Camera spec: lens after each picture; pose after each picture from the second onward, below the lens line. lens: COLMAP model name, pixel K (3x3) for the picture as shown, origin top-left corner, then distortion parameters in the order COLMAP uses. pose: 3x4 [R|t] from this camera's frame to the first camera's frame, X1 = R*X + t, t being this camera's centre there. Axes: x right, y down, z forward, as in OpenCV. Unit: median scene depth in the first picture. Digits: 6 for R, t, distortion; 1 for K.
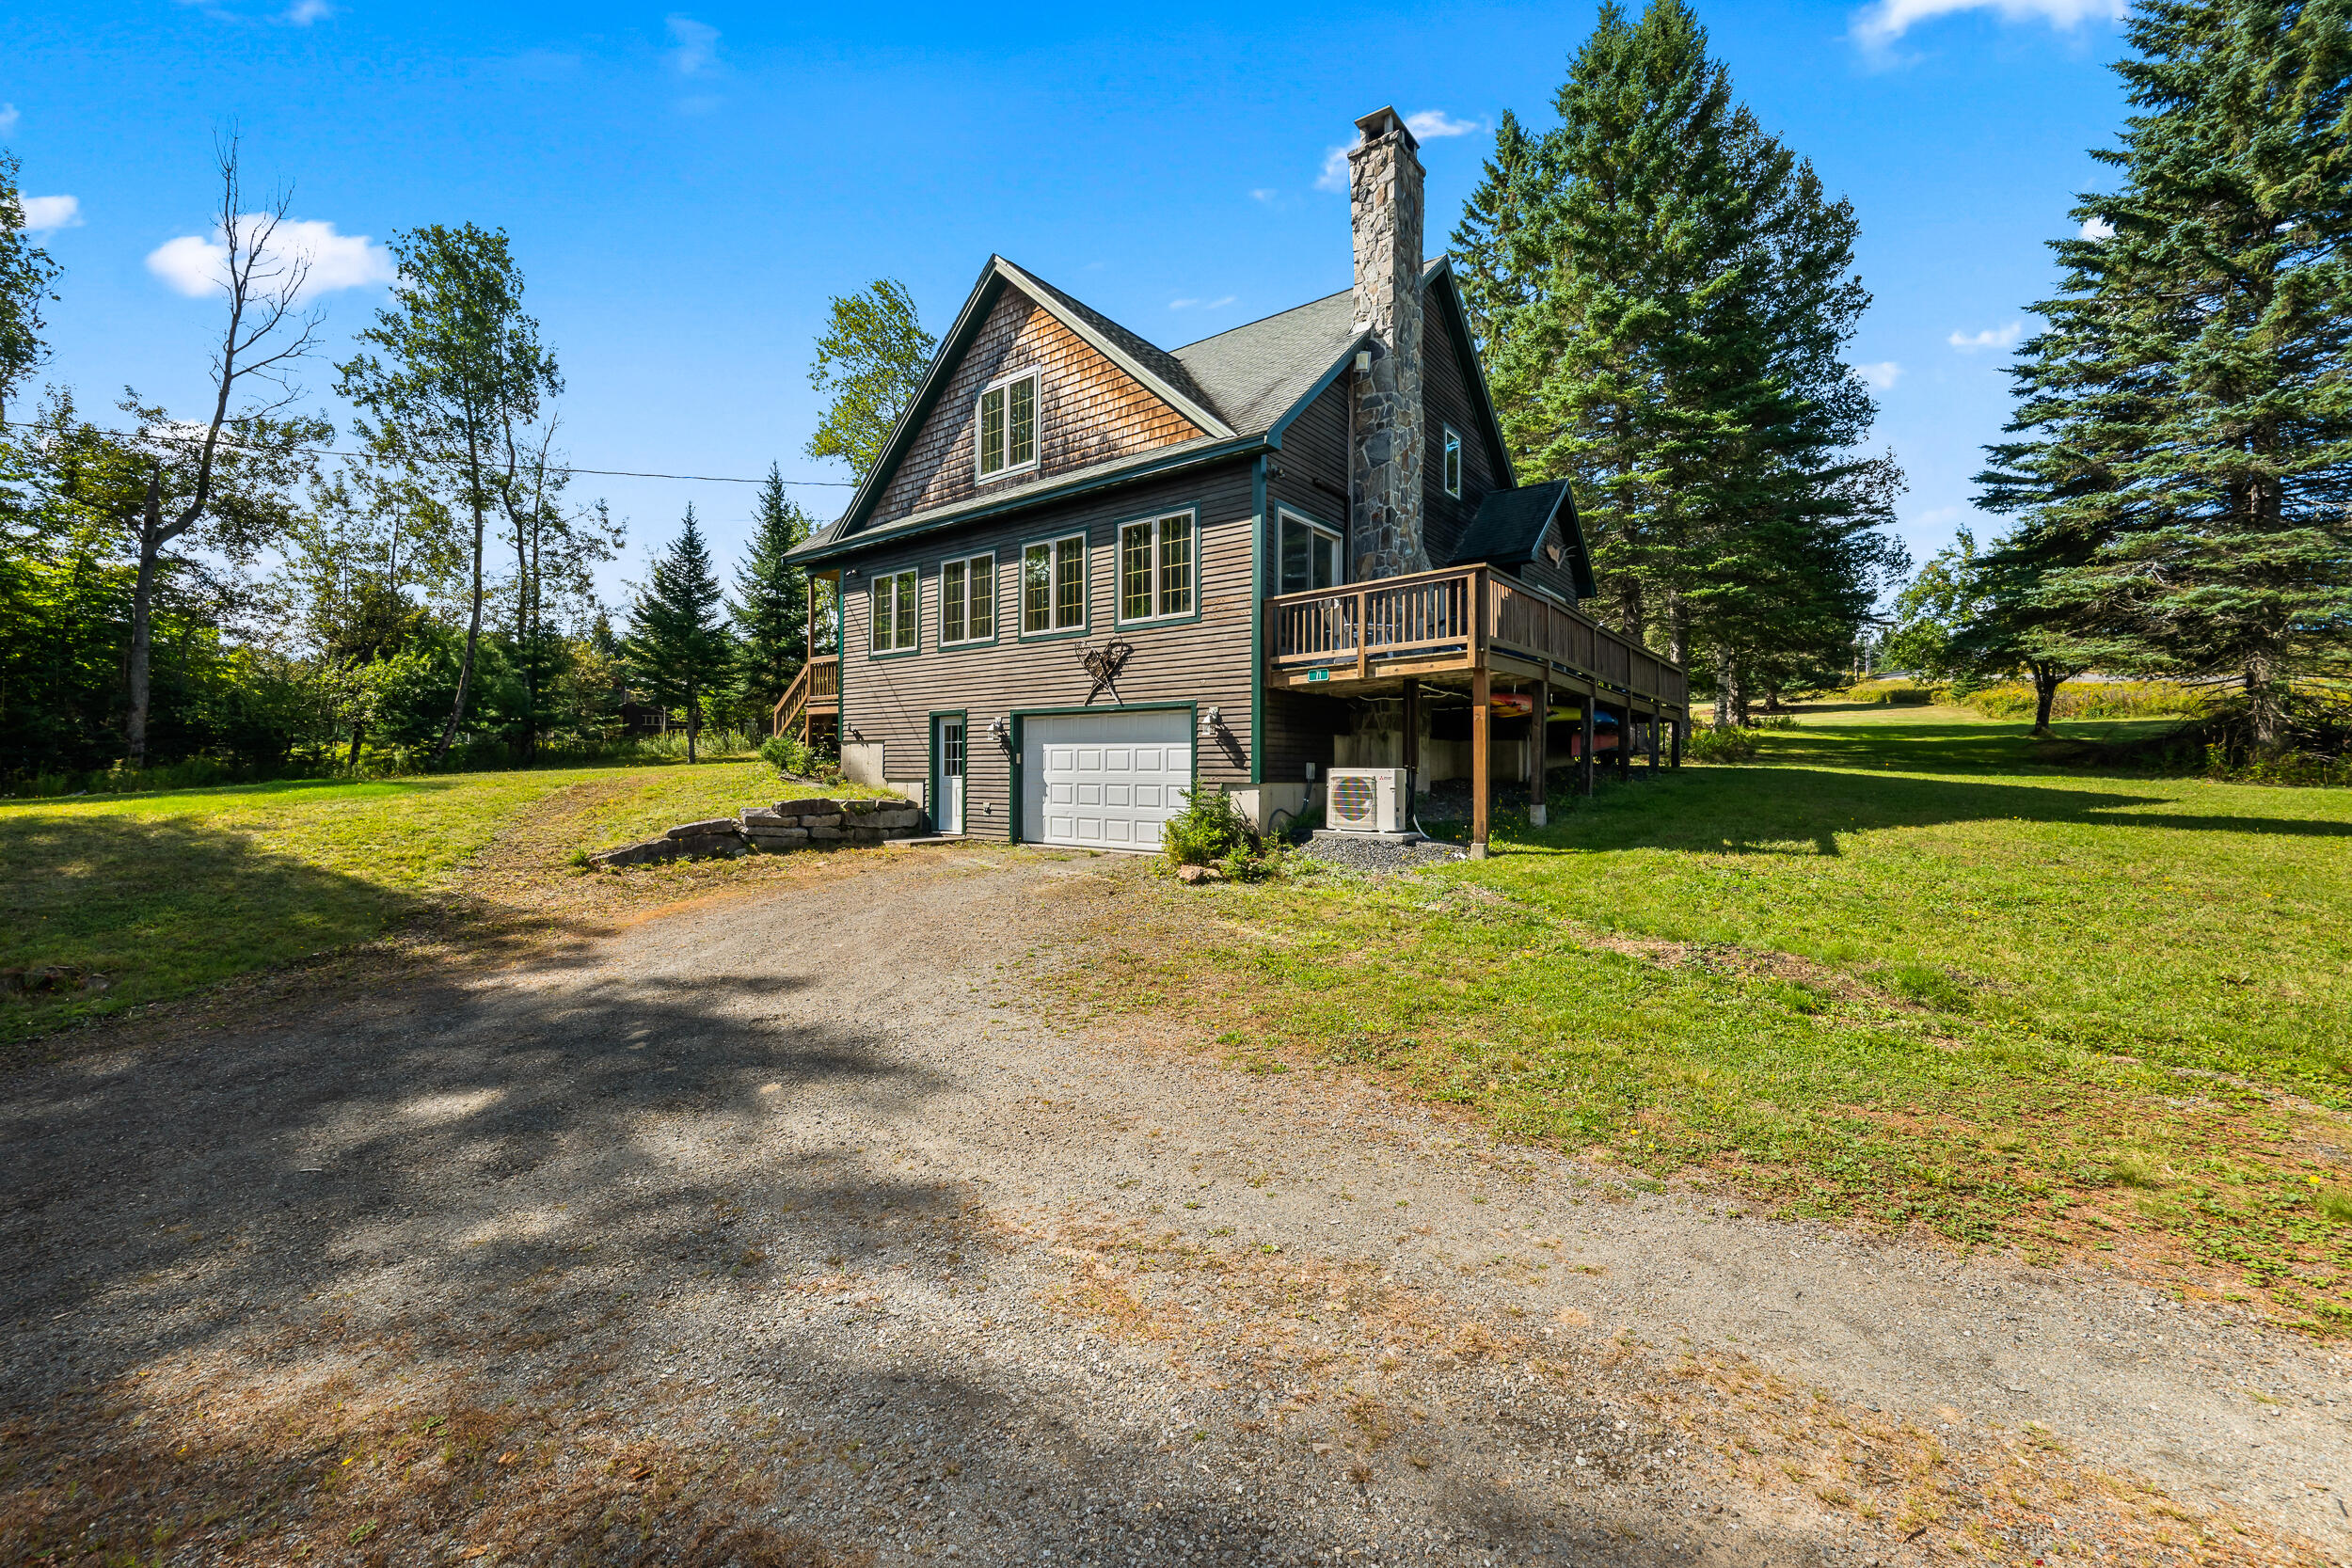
lens RADIAL K [[918.2, 0, 1170.5], [0, 918.2, 775.4], [0, 0, 1]] dist [-0.000594, 0.001219]
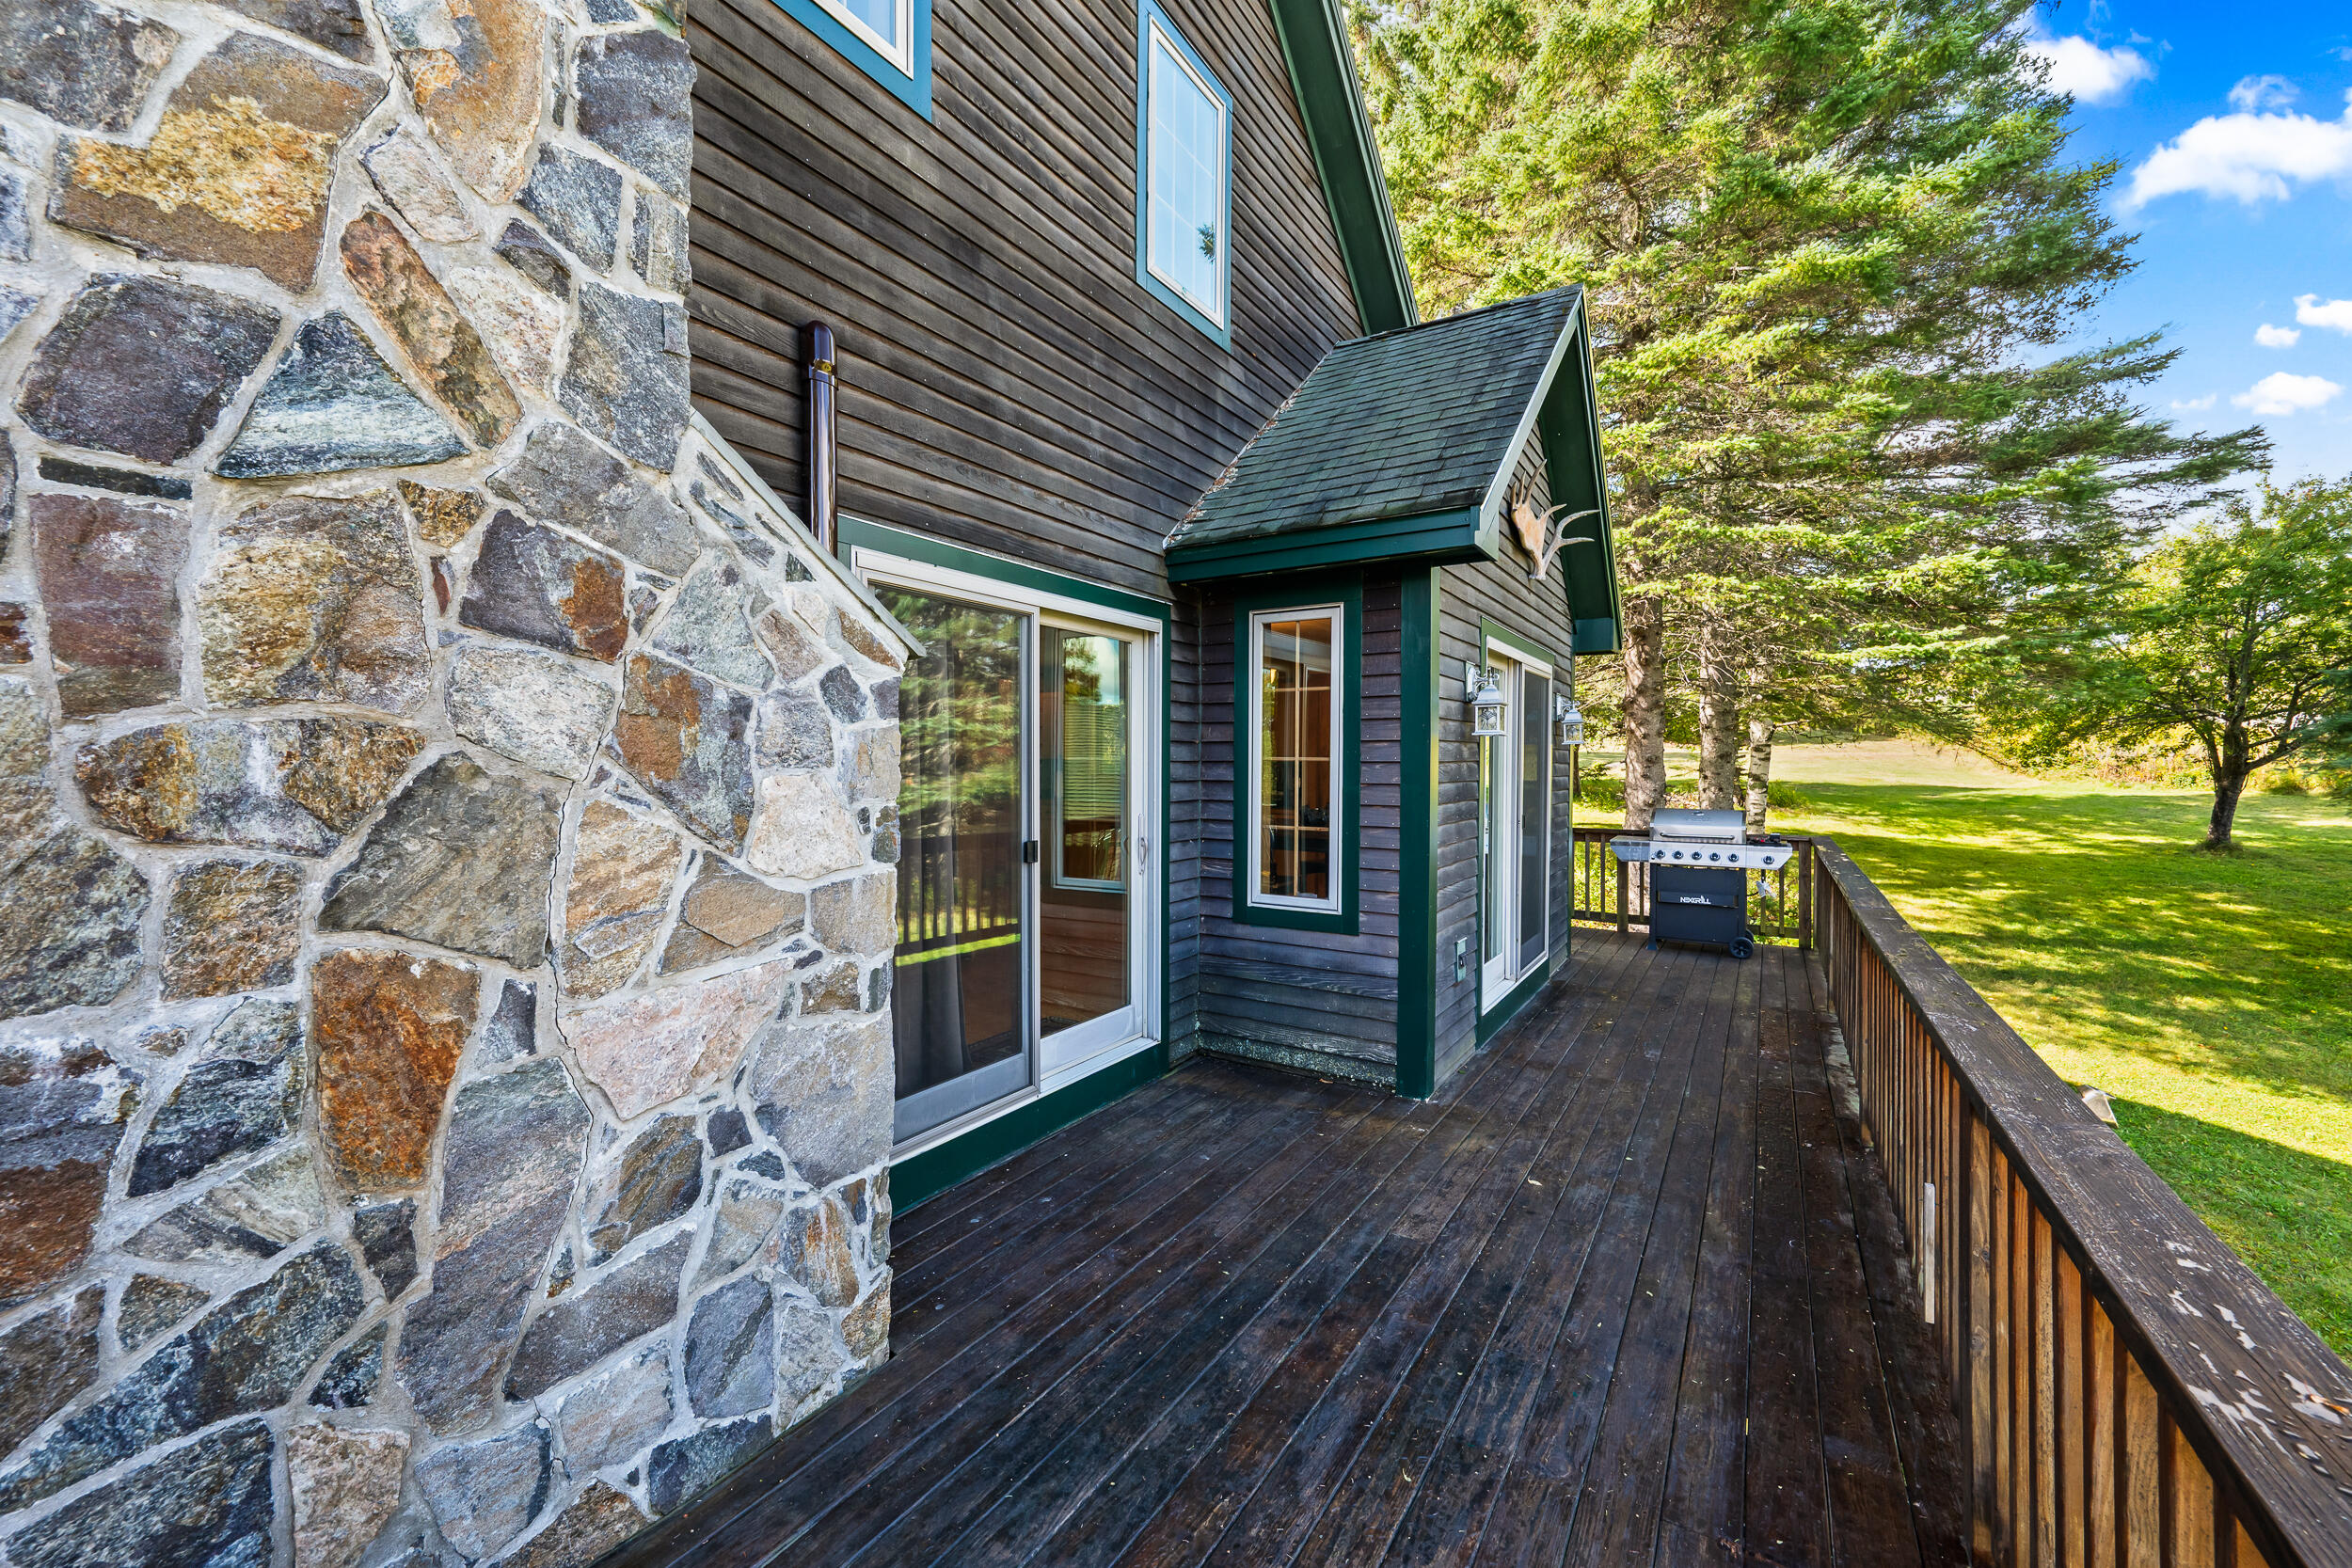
lens RADIAL K [[918.2, 0, 1181.1], [0, 918.2, 770.5], [0, 0, 1]] dist [-0.000594, 0.001219]
pose [[0.995063, 0.000721, 0.099245, 0.249418], [-0.000903, 0.999998, 0.001788, -0.149510], [-0.099243, -0.001869, 0.995061, 0.657180]]
